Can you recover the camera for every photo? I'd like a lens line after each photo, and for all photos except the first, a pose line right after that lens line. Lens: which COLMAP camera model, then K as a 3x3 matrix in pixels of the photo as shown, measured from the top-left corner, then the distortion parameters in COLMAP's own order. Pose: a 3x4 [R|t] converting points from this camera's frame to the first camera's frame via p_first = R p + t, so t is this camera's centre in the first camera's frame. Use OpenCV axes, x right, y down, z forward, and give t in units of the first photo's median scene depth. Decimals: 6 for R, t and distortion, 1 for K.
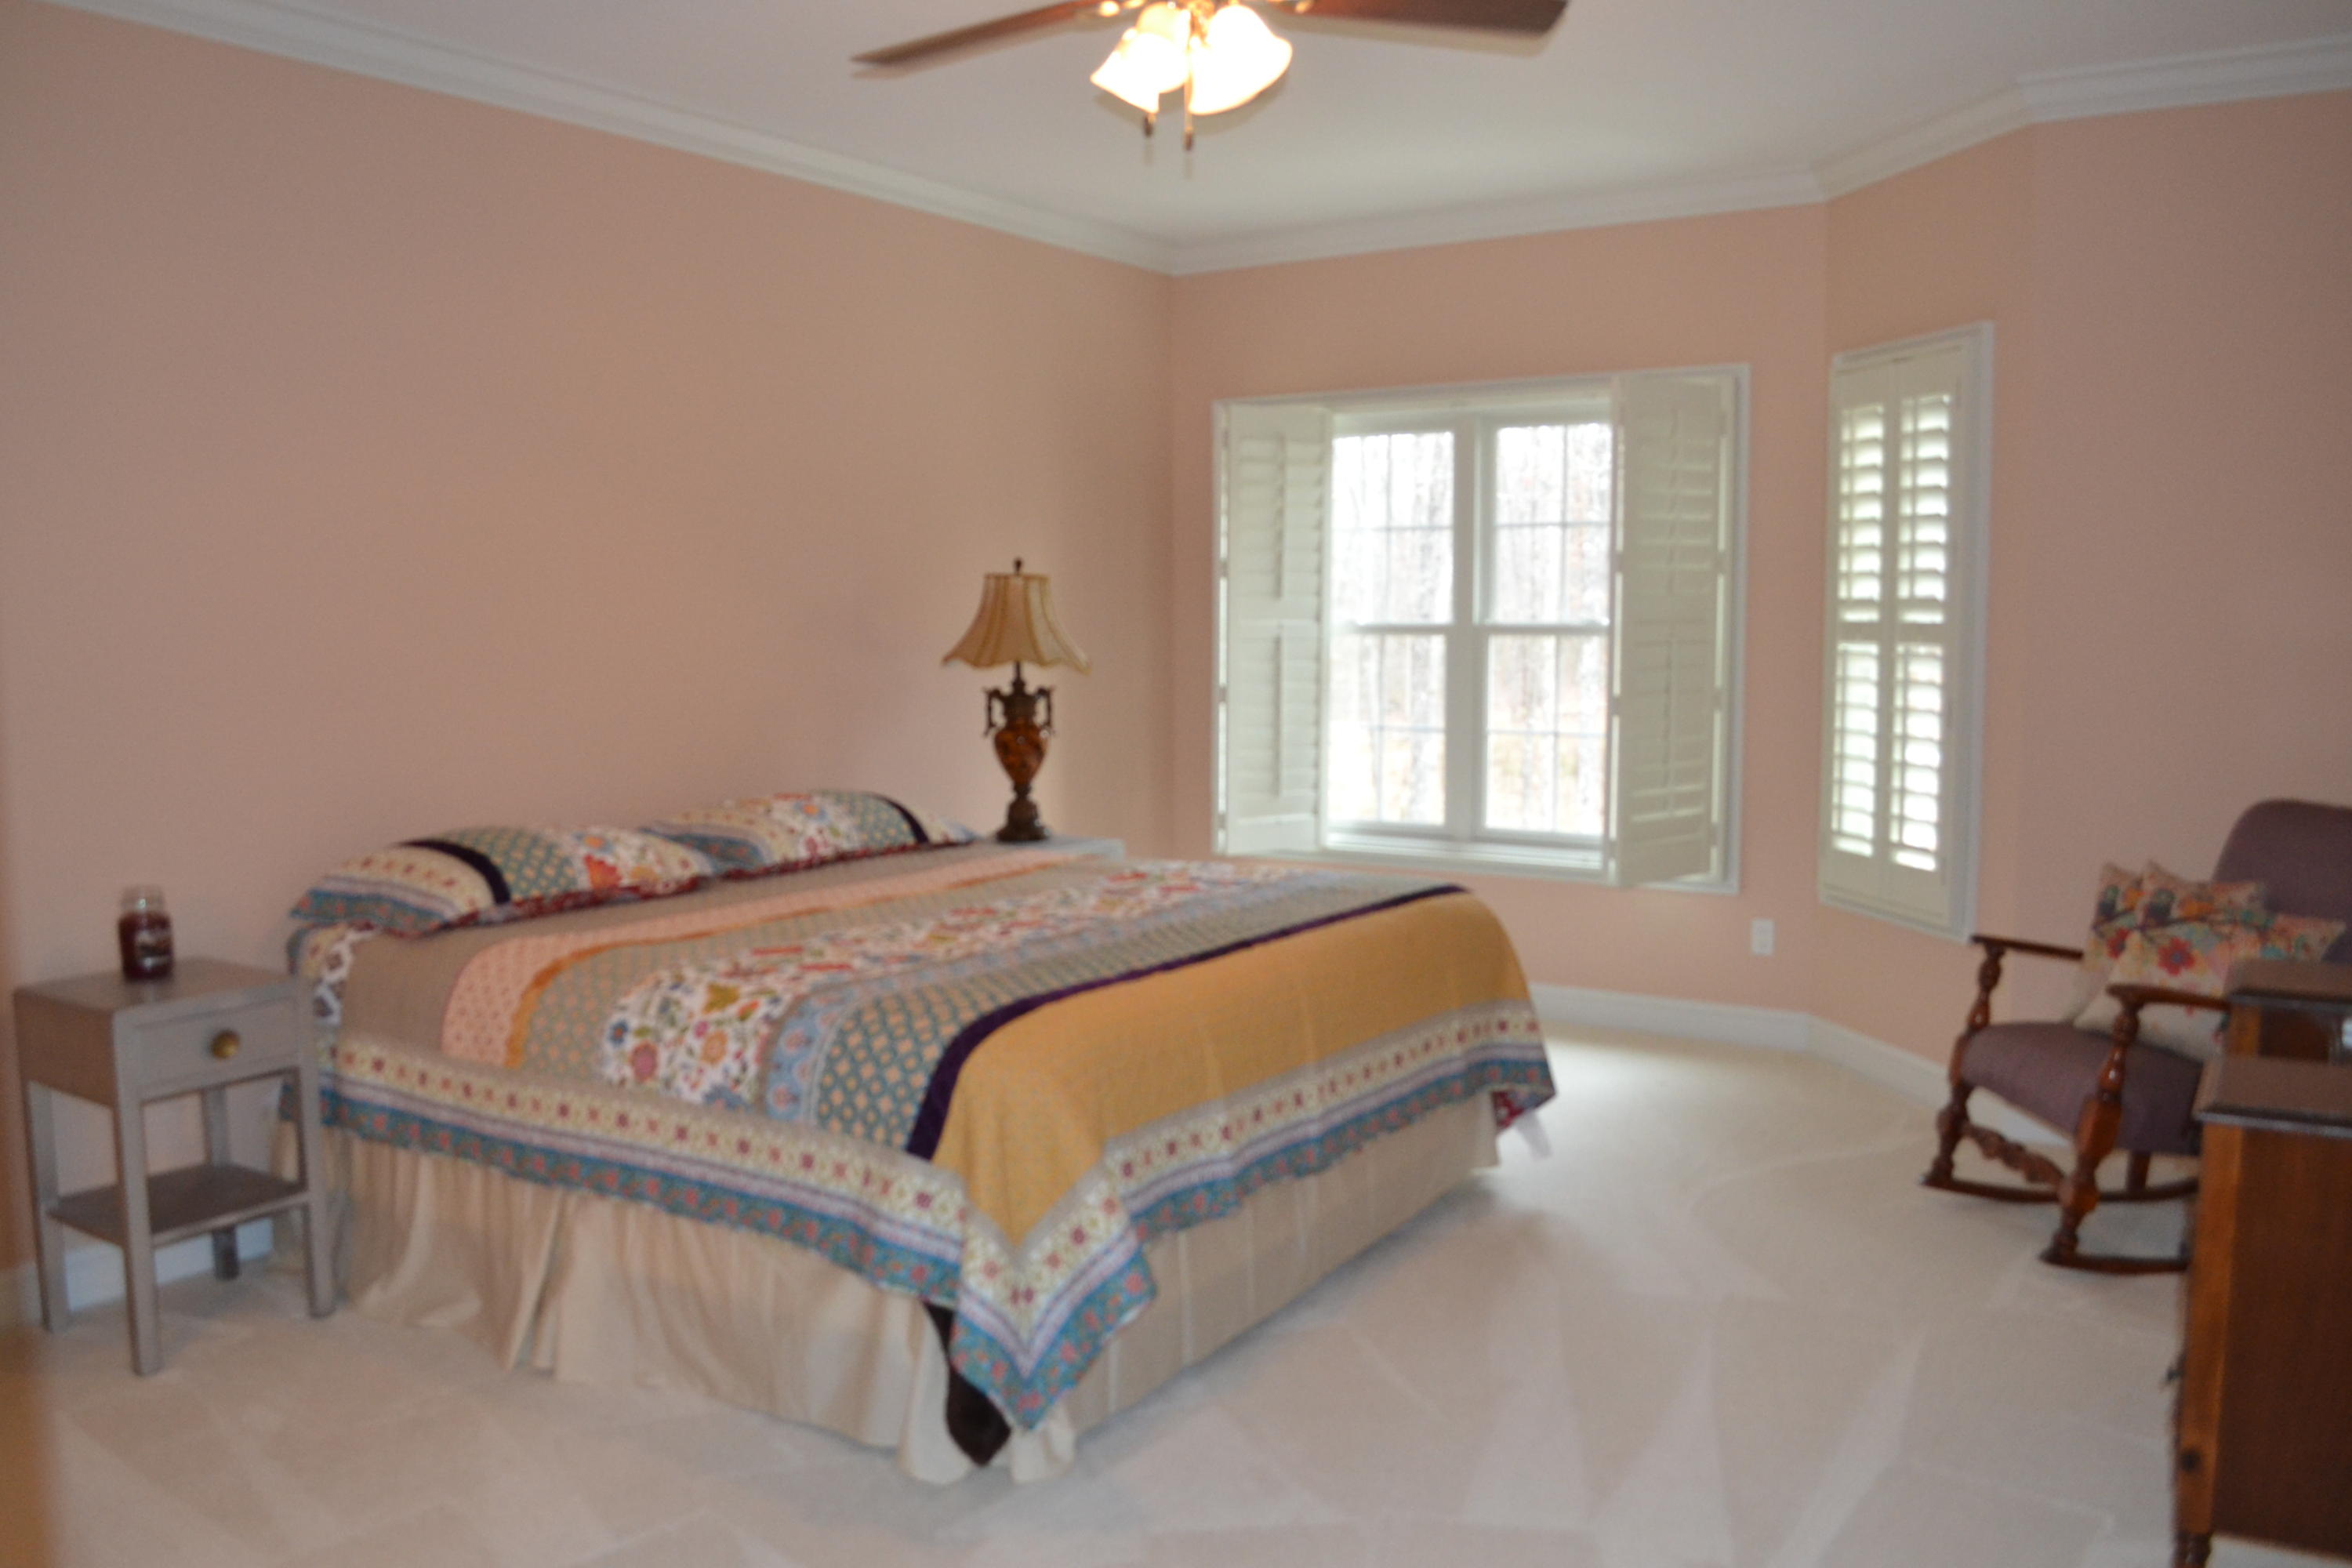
lens RADIAL K [[1904.0, 0, 1168.4], [0, 1904.0, 786.2], [0, 0, 1]] dist [-0.074849, 0.004365]
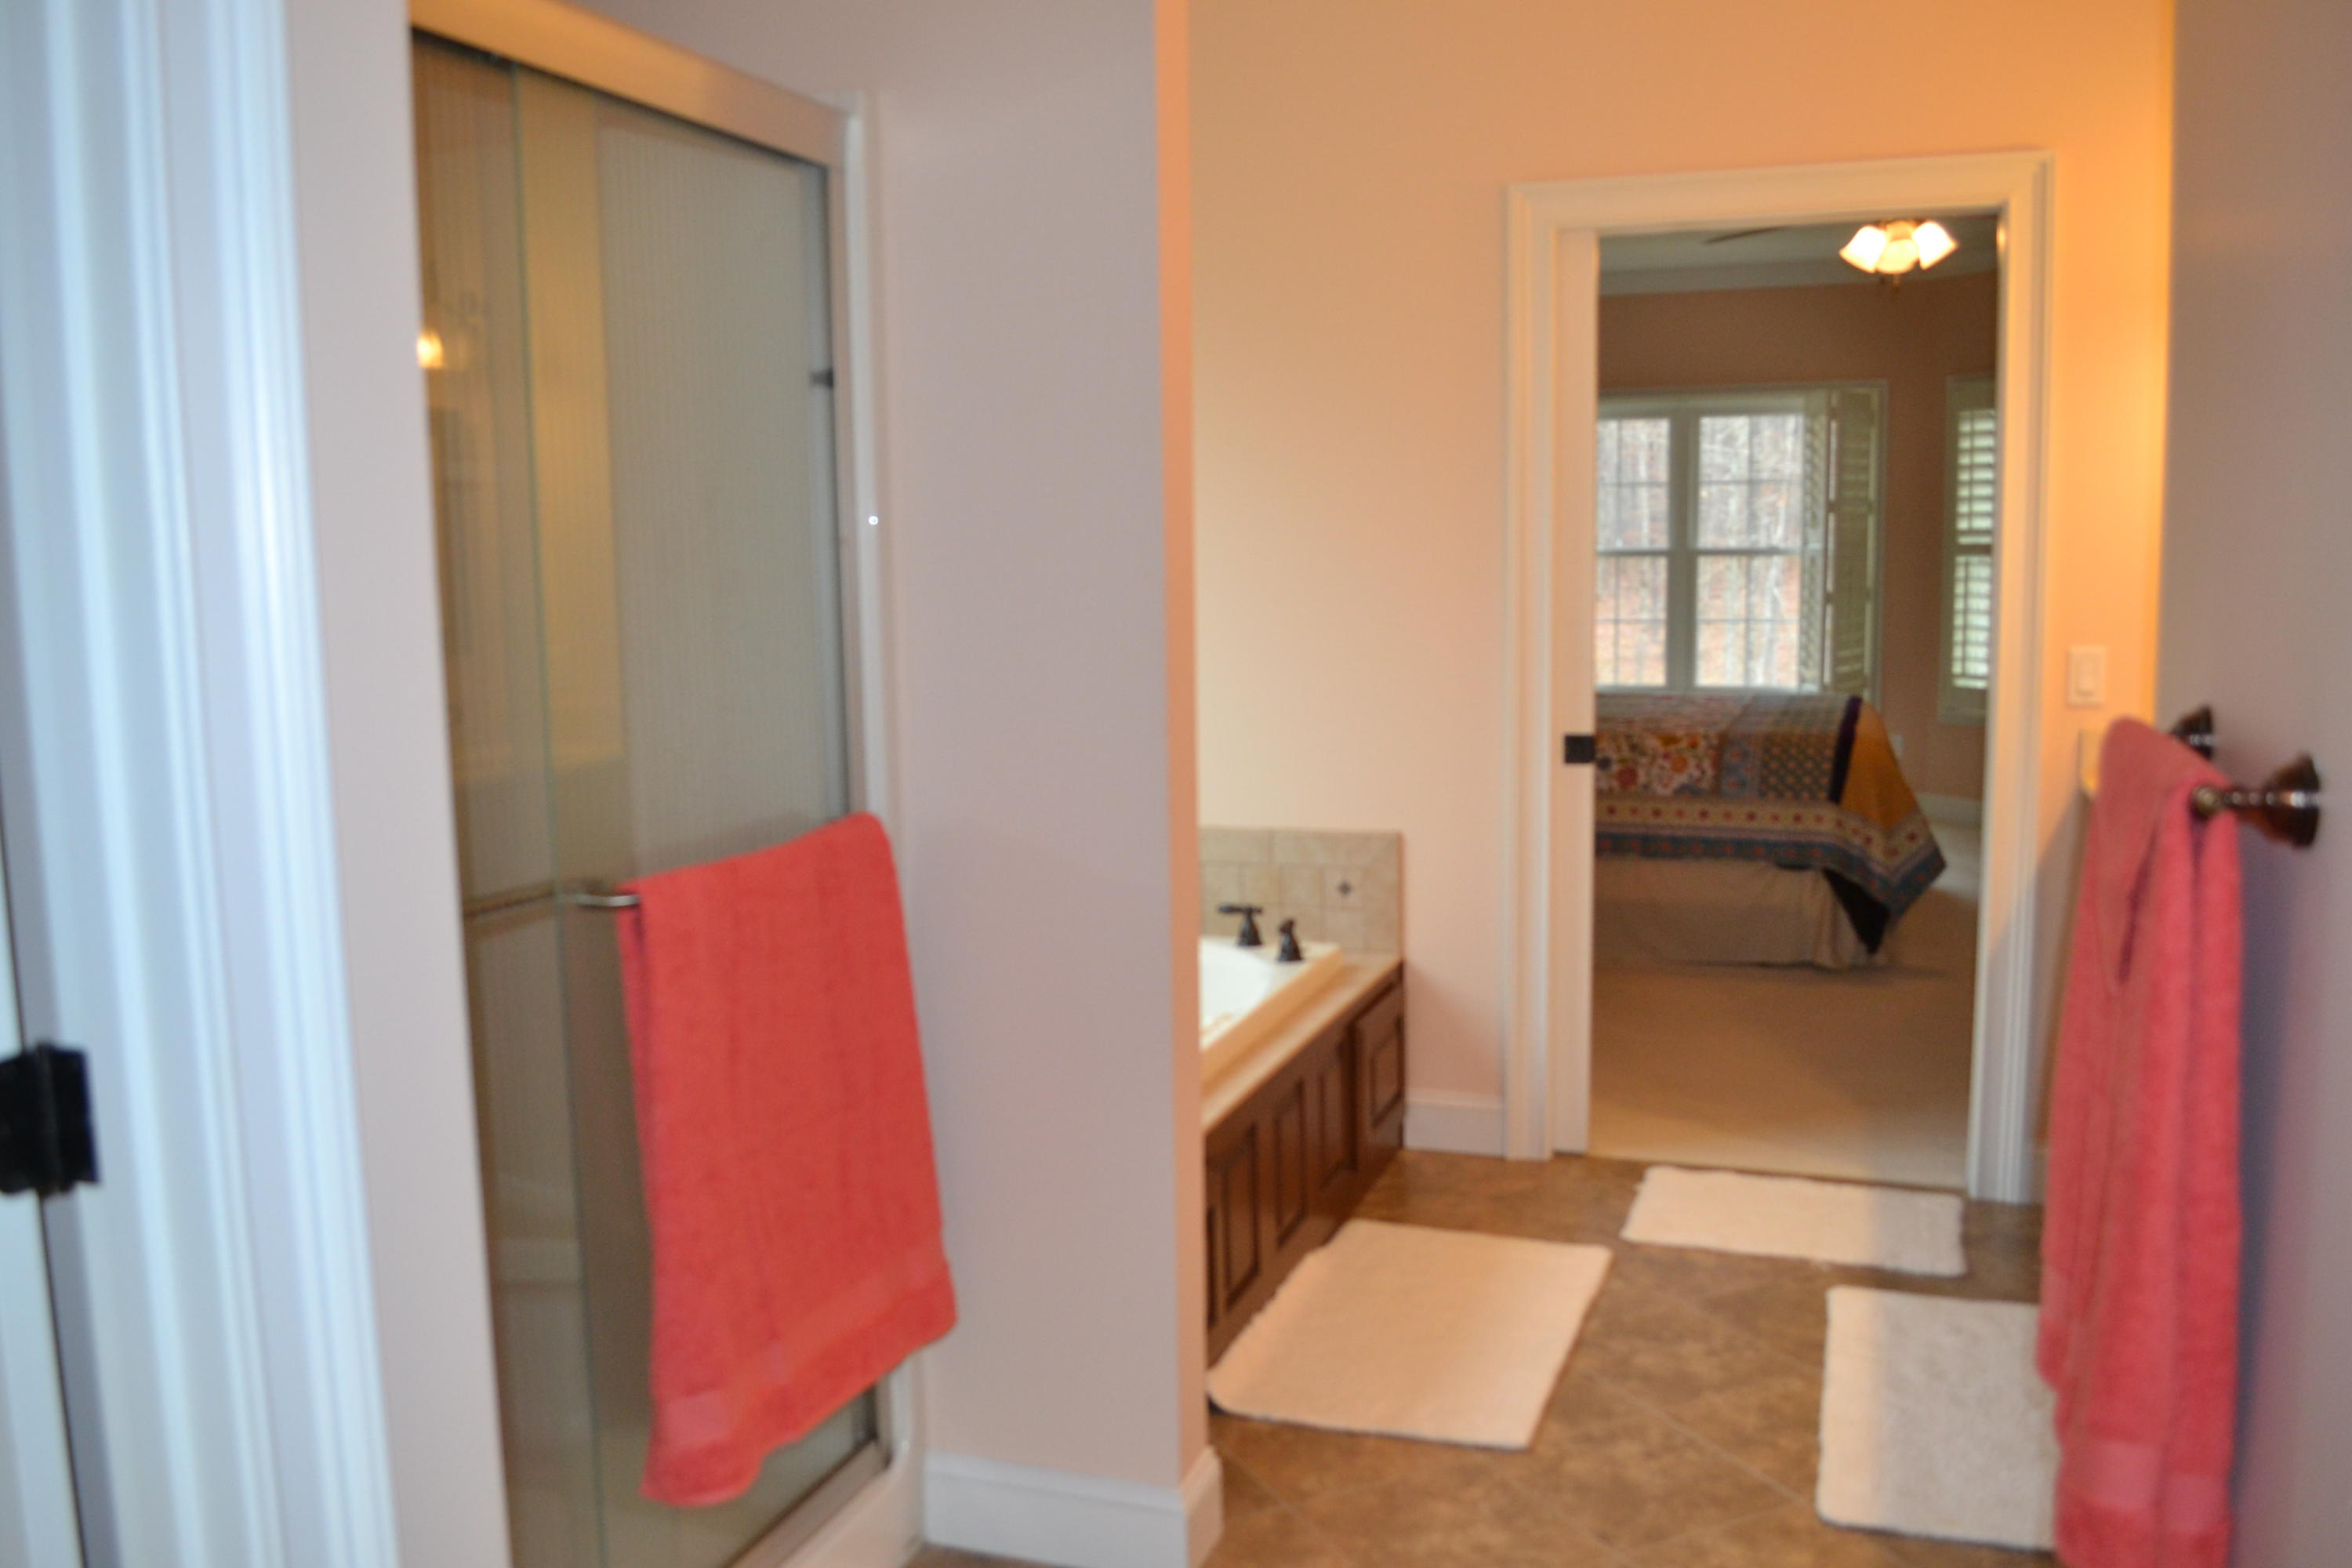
lens RADIAL K [[1904.0, 0, 1181.4], [0, 1904.0, 784.2], [0, 0, 1]] dist [-0.074849, 0.004365]
pose [[0.971744, -0.038872, 0.232813, -1.139526], [0.033806, 0.999098, 0.025711, 0.092341], [-0.233603, -0.017114, 0.972182, -0.692189]]
